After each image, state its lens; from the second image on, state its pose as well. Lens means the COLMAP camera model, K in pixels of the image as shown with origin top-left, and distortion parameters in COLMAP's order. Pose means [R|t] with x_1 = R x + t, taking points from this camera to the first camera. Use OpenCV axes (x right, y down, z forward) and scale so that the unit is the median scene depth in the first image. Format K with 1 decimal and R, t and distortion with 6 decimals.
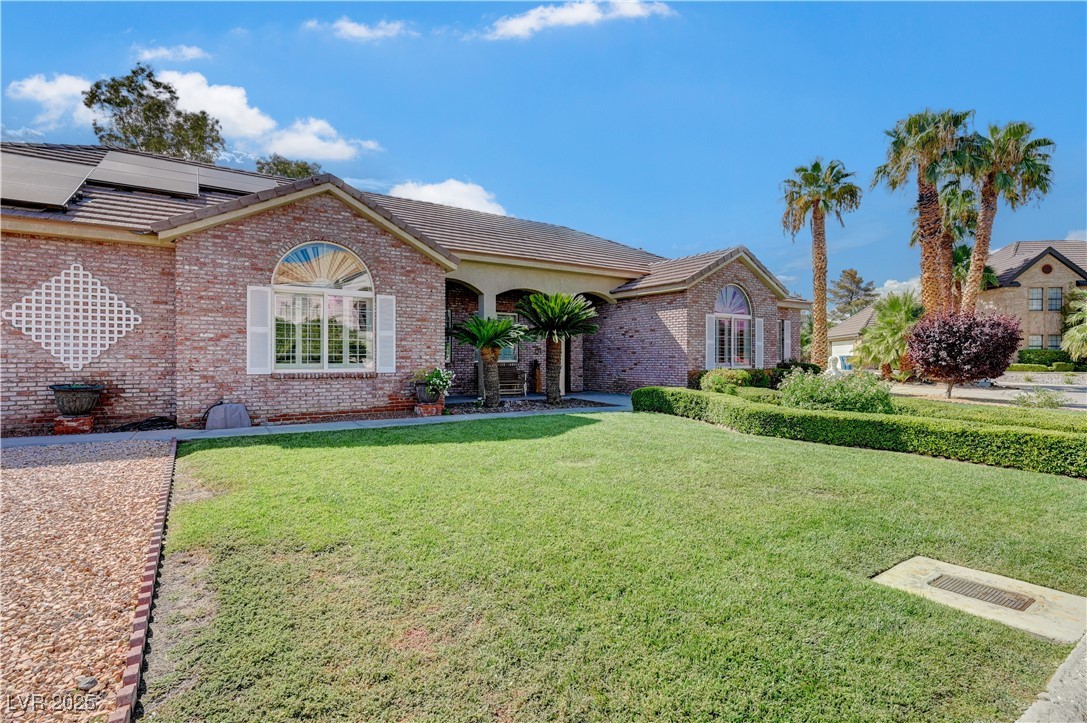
lens RADIAL K [[544.0, 0, 543.5], [0, 544.0, 361.5], [0, 0, 1]] dist [0.002136, 0.000409]
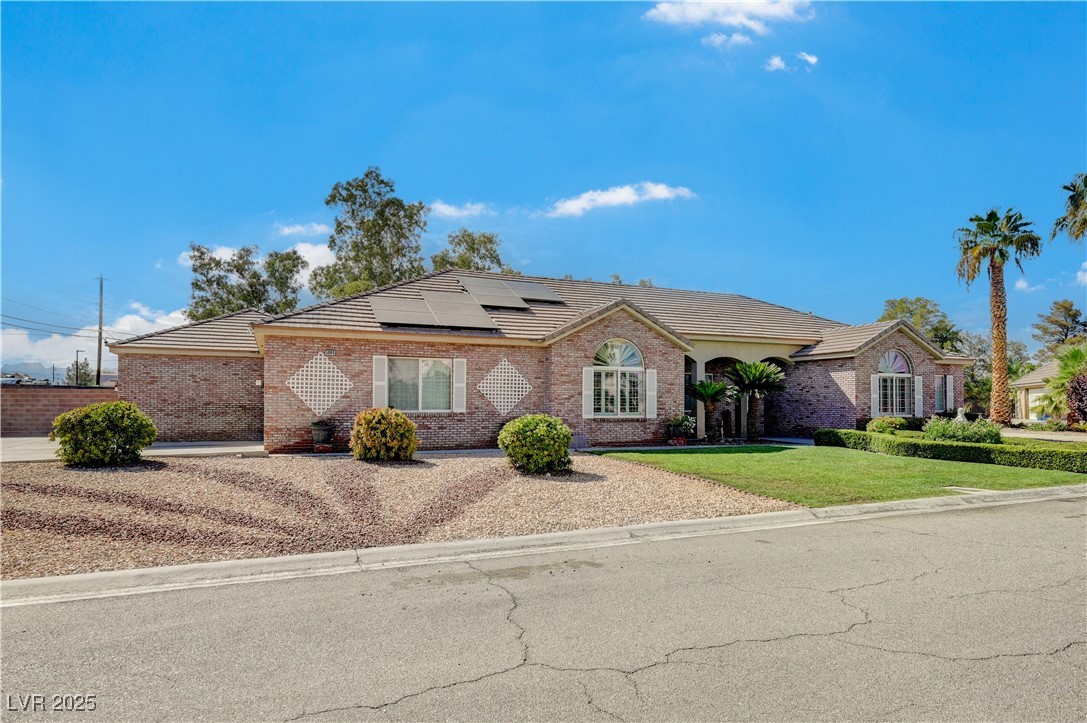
lens RADIAL K [[617.9, 0, 543.6], [0, 617.9, 402.3], [0, 0, 1]] dist [-0.007947, 0.000521]
pose [[0.978782, -0.001364, -0.204898, -0.181487], [-0.001435, 0.999908, -0.013508, -0.000625], [0.204897, 0.013515, 0.978690, -0.661541]]
